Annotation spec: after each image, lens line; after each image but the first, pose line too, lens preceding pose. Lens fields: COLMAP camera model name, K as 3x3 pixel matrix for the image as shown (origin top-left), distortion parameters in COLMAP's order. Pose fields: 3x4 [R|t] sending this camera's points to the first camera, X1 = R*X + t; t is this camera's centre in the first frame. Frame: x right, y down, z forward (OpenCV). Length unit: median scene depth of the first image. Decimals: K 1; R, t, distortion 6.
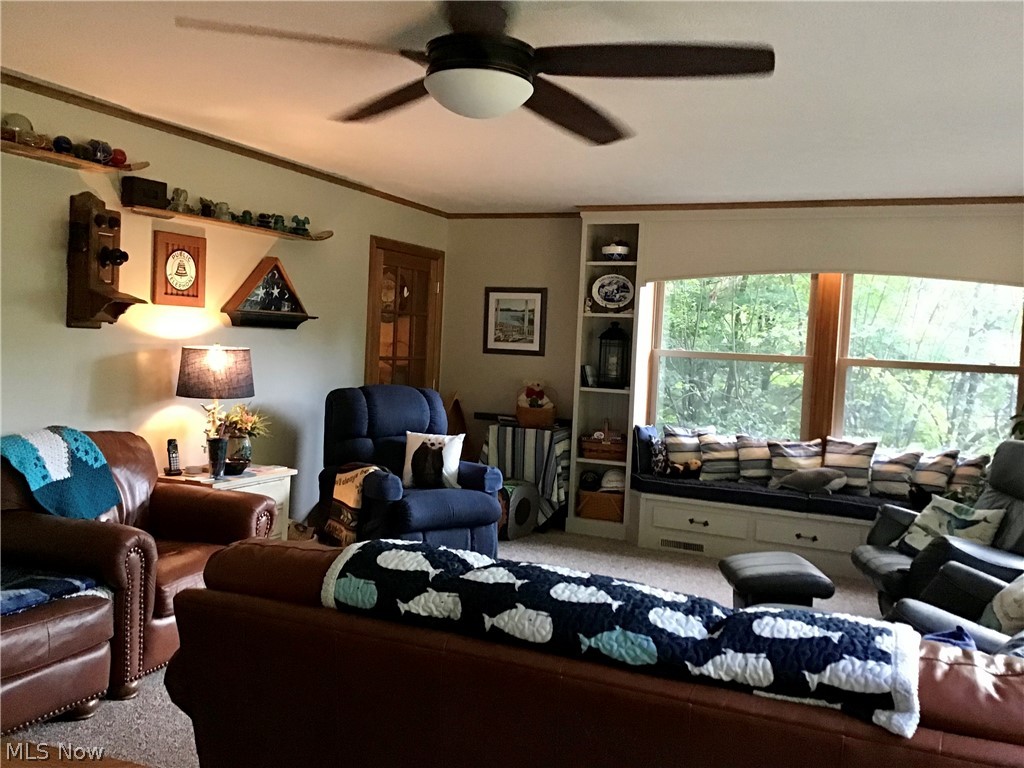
lens RADIAL K [[902.7, 0, 512.0], [0, 902.7, 384.0], [0, 0, 1]] dist [0.130674, -0.231658]
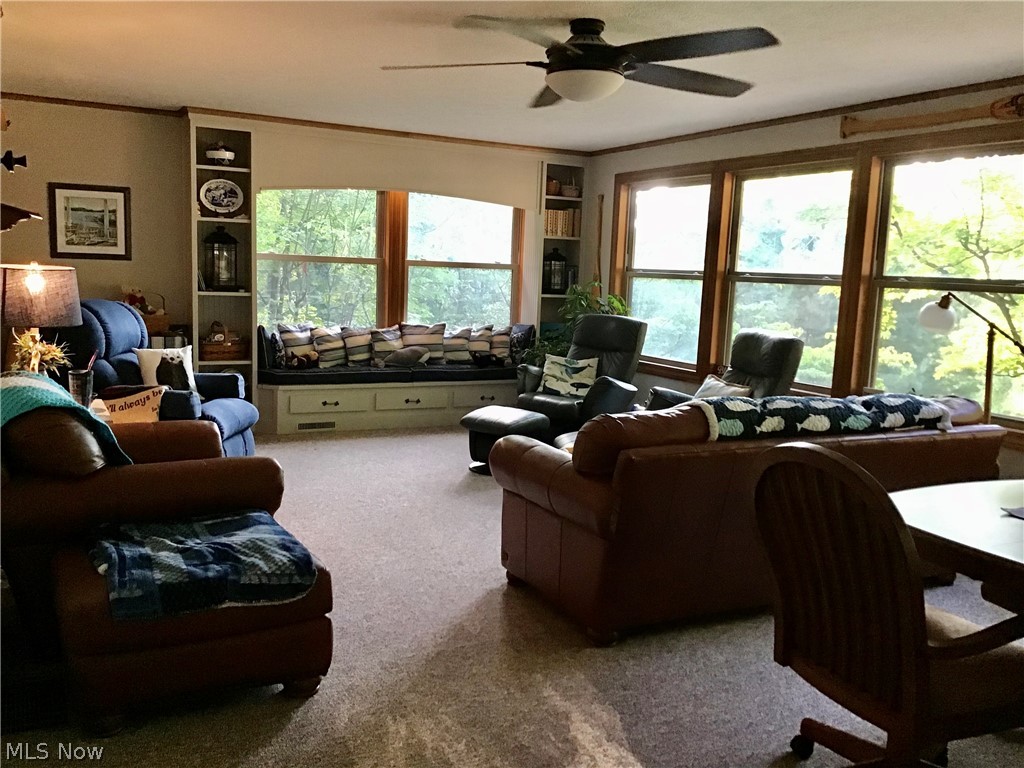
lens RADIAL K [[902.7, 0, 512.0], [0, 902.7, 384.0], [0, 0, 1]] dist [0.130674, -0.231658]
pose [[0.640843, -0.126005, 0.757260, -0.508330], [0.028743, 0.989684, 0.140355, -0.028933], [-0.767133, -0.068180, 0.637854, 0.075877]]
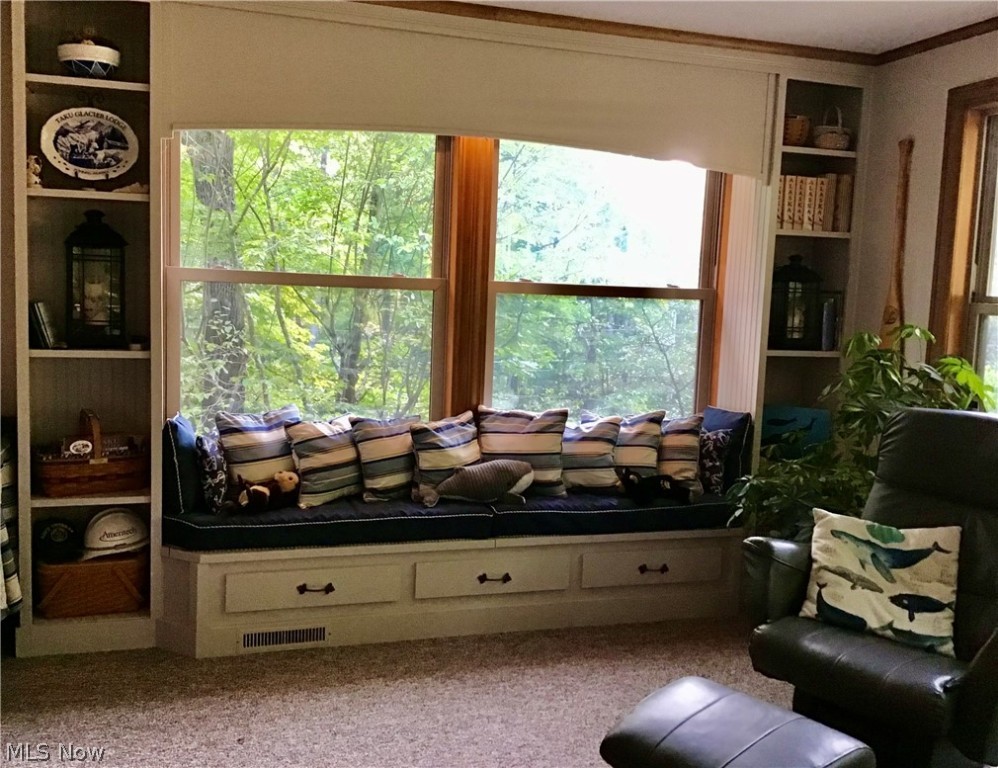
lens RADIAL K [[961.8, 0, 499.0], [0, 961.8, 384.0], [0, 0, 1]] dist [0.121220, -0.218883]
pose [[0.749256, -0.087243, 0.656510, -0.078564], [0.031169, 0.994832, 0.096631, -0.020927], [-0.661547, -0.051939, 0.748103, 0.486222]]
